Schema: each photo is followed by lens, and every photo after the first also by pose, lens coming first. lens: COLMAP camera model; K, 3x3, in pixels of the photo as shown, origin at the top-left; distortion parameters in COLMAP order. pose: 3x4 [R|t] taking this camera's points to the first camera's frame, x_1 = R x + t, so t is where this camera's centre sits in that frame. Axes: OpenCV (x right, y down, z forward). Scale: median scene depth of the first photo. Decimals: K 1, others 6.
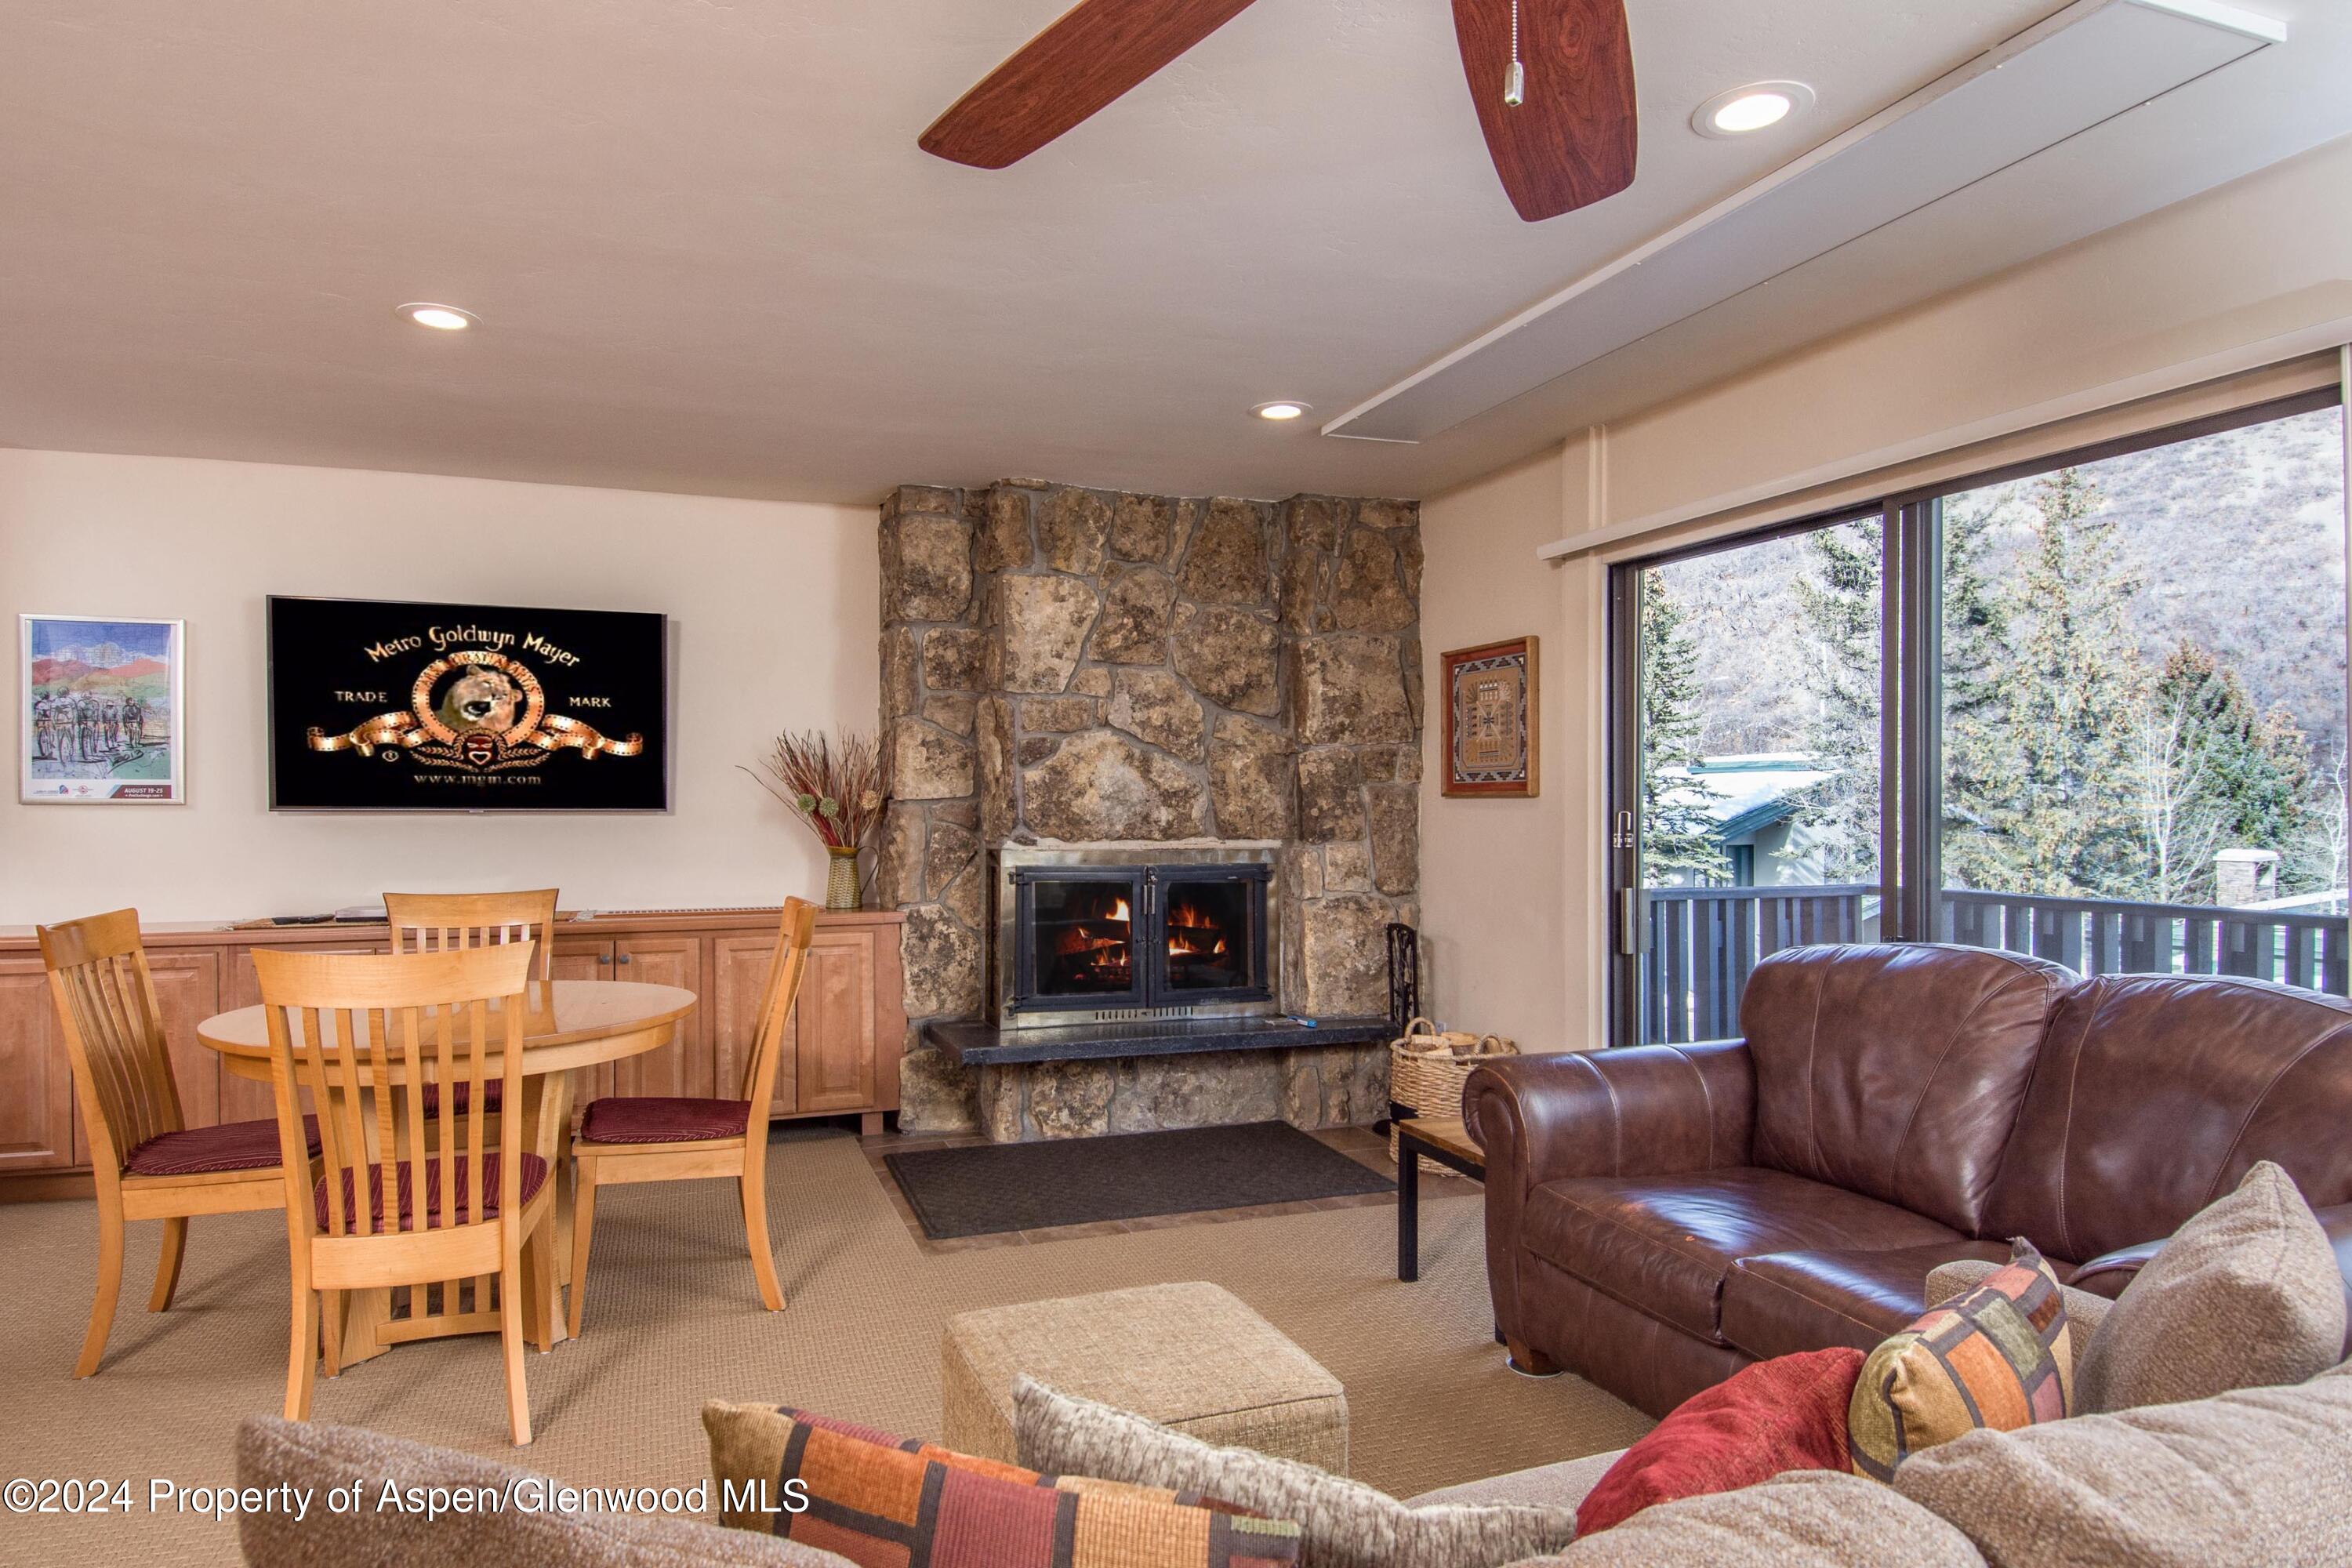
lens RADIAL K [[1256.6, 0, 1224.0], [0, 1256.6, 788.0], [0, 0, 1]] dist [-0.002841, -0.001567]
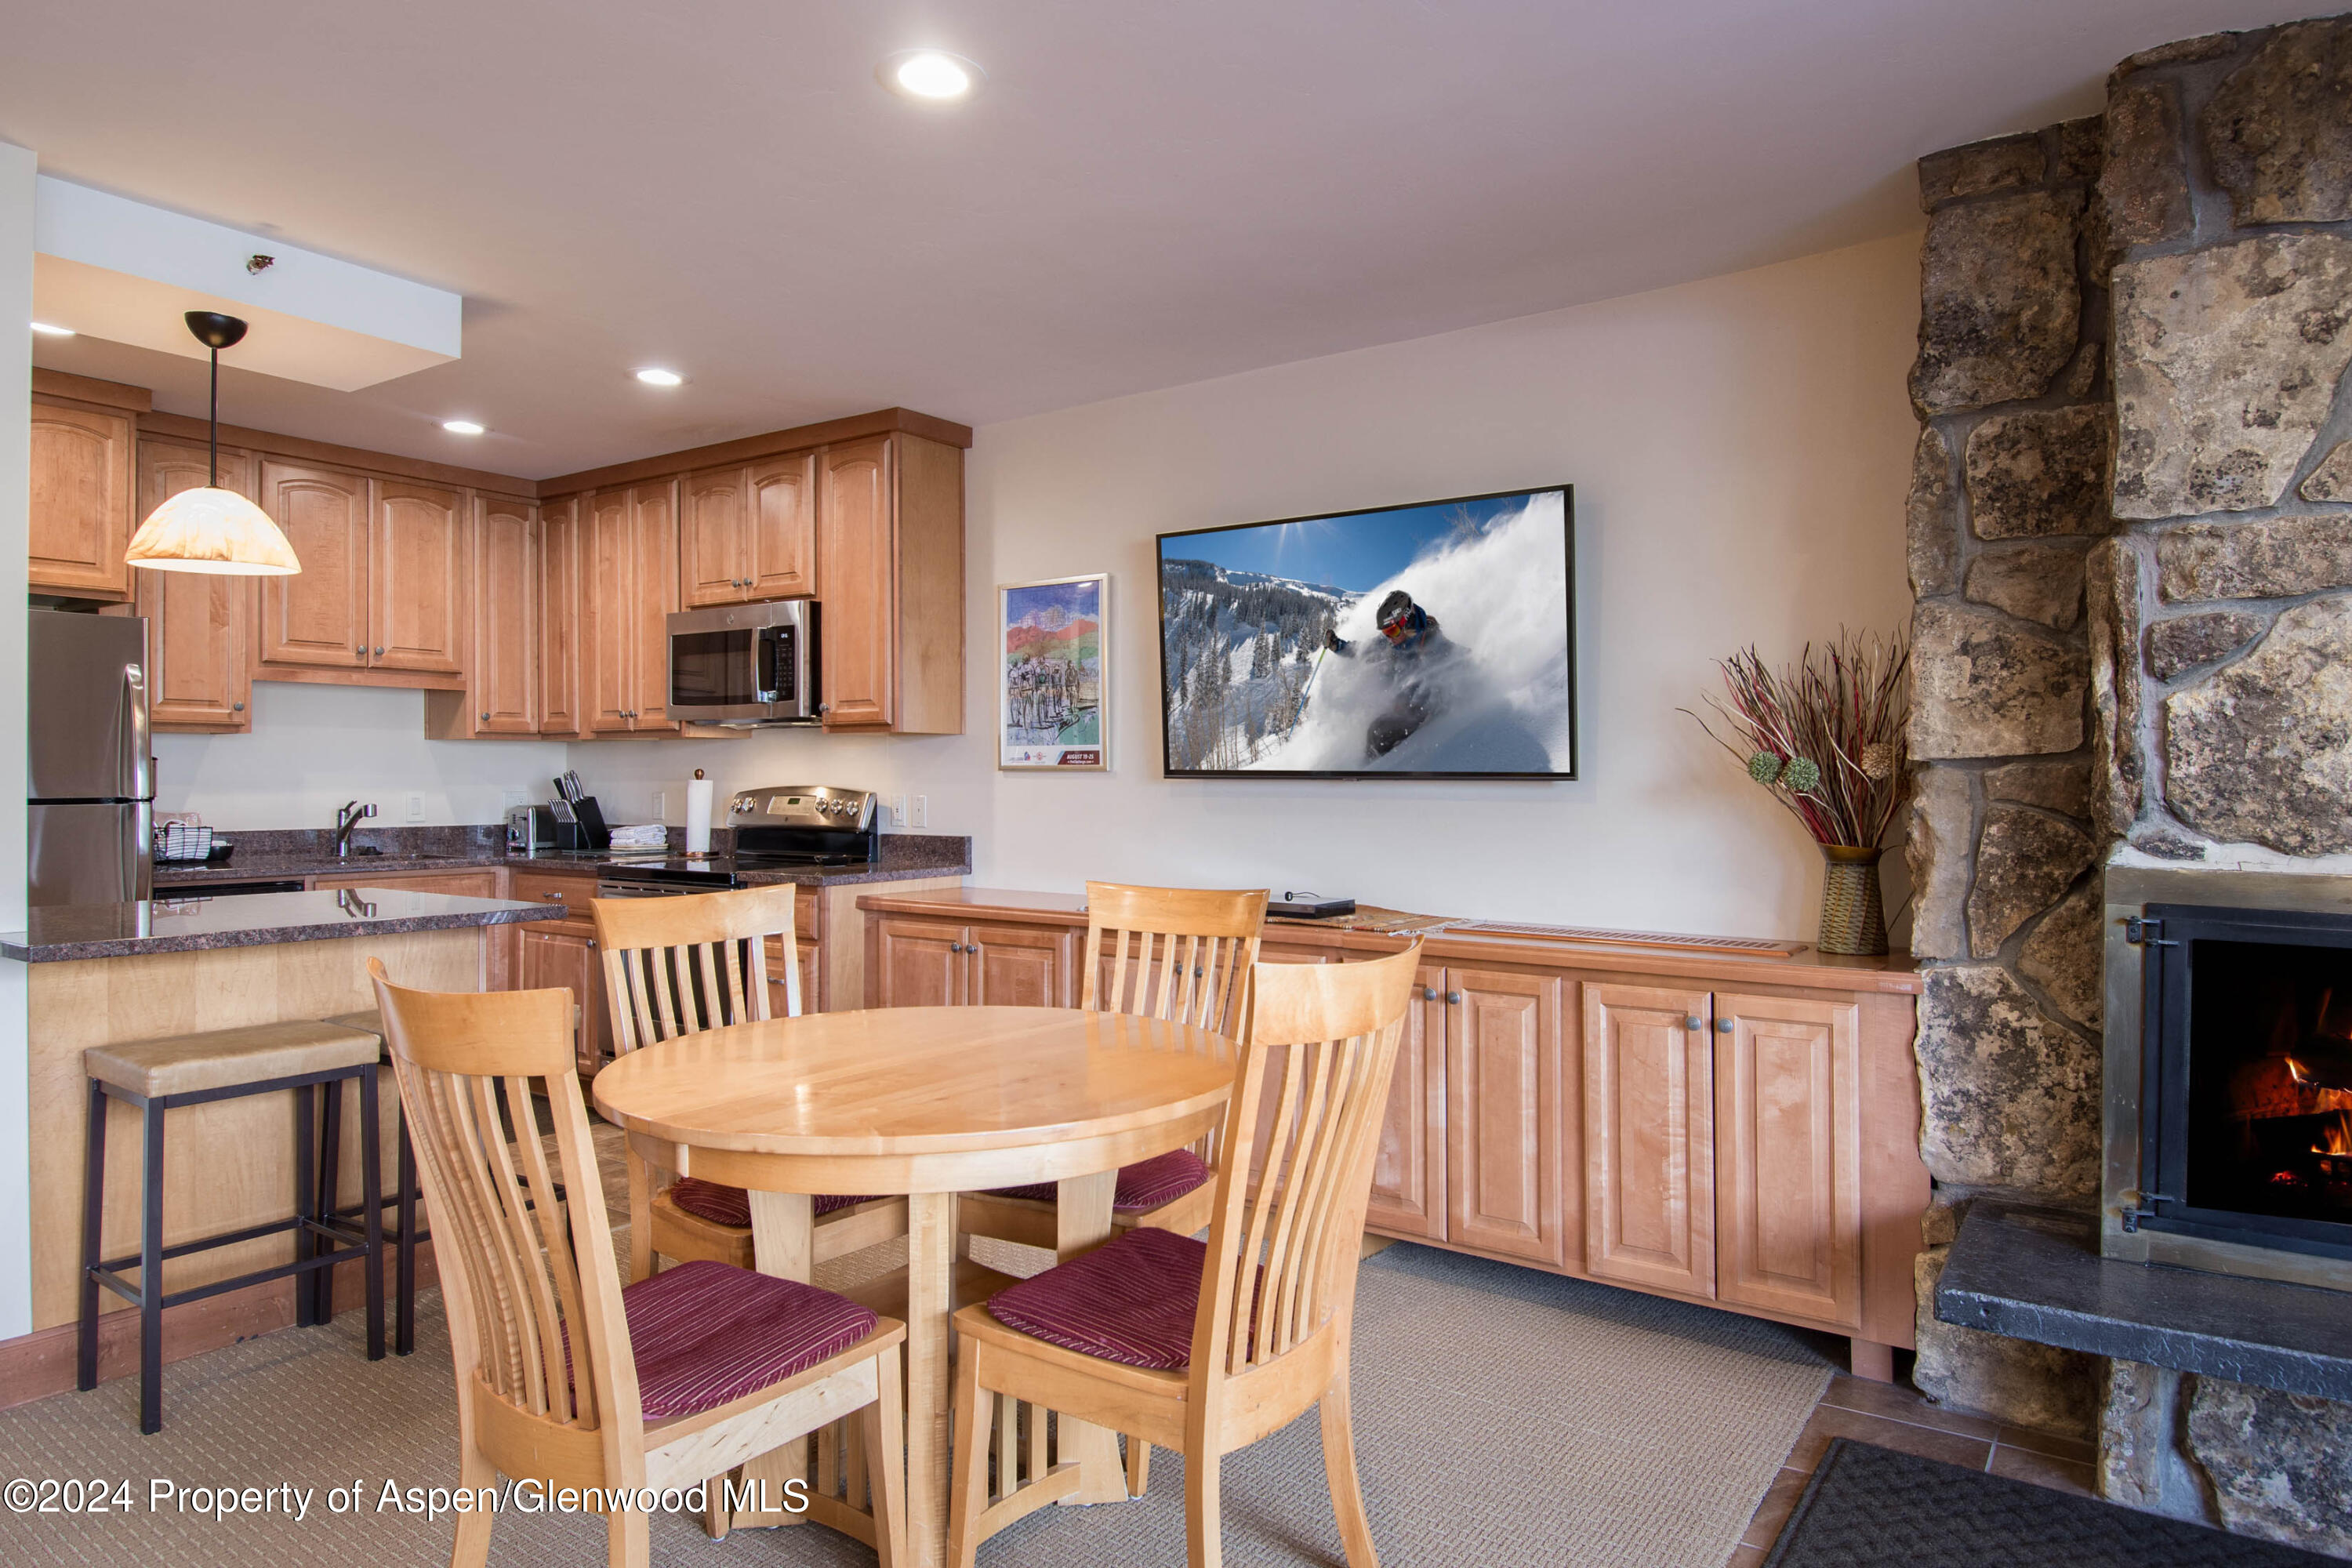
lens RADIAL K [[1422.1, 0, 1180.1], [0, 1422.1, 778.9], [0, 0, 1]] dist [0.060295, -0.066020]
pose [[0.528880, 0.001358, -0.848695, 0.089621], [0.008495, 0.999940, 0.006893, 0.010686], [0.848654, -0.010855, 0.528837, 0.423925]]
